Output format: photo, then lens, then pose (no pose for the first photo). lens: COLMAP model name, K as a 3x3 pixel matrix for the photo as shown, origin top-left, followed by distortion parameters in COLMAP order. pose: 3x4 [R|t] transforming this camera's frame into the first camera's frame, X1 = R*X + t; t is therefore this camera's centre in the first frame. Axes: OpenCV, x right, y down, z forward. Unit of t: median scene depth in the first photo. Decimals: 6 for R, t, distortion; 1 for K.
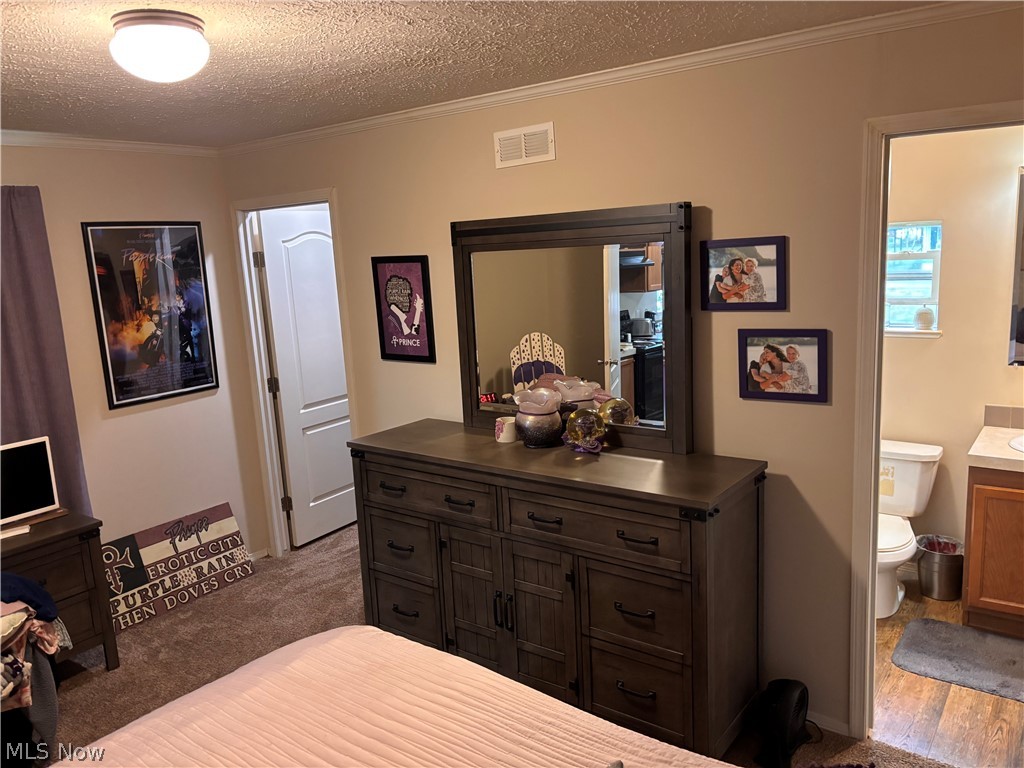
lens RADIAL K [[771.2, 0, 514.2], [0, 771.2, 379.5], [0, 0, 1]] dist [0.013250, -0.015461]
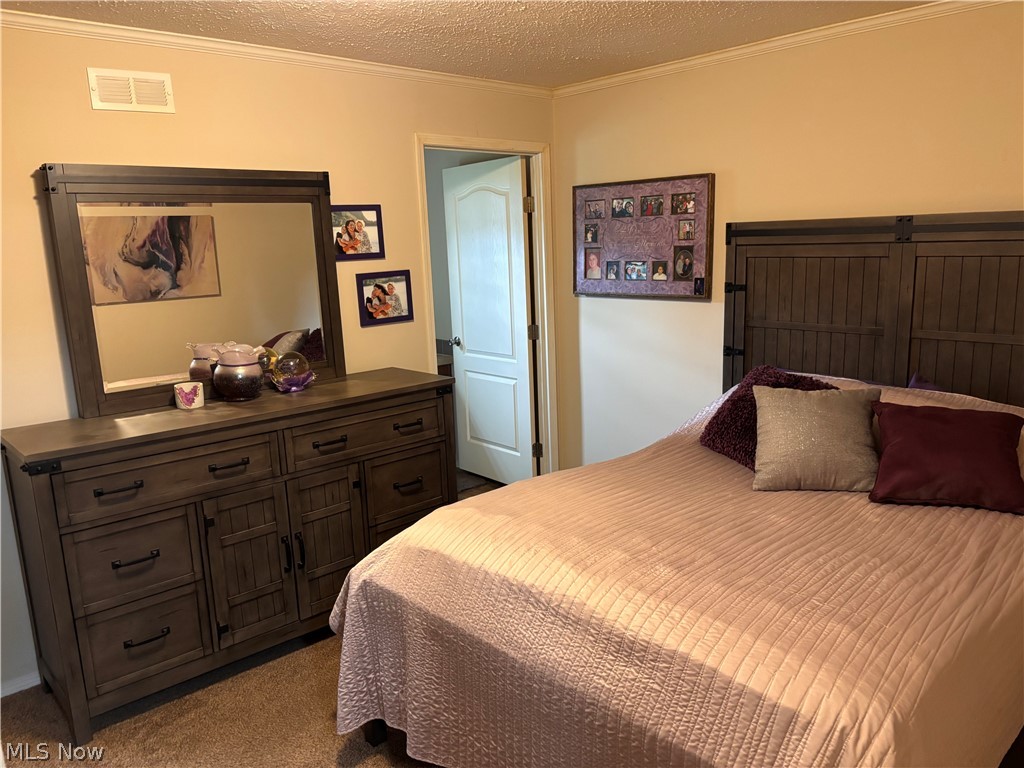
lens RADIAL K [[771.2, 0, 519.1], [0, 771.2, 390.9], [0, 0, 1]] dist [0.013250, -0.015461]
pose [[0.195154, -0.147874, 0.969561, -0.974054], [0.194269, 0.974809, 0.109572, 0.039303], [-0.961340, 0.166972, 0.218965, 0.480012]]
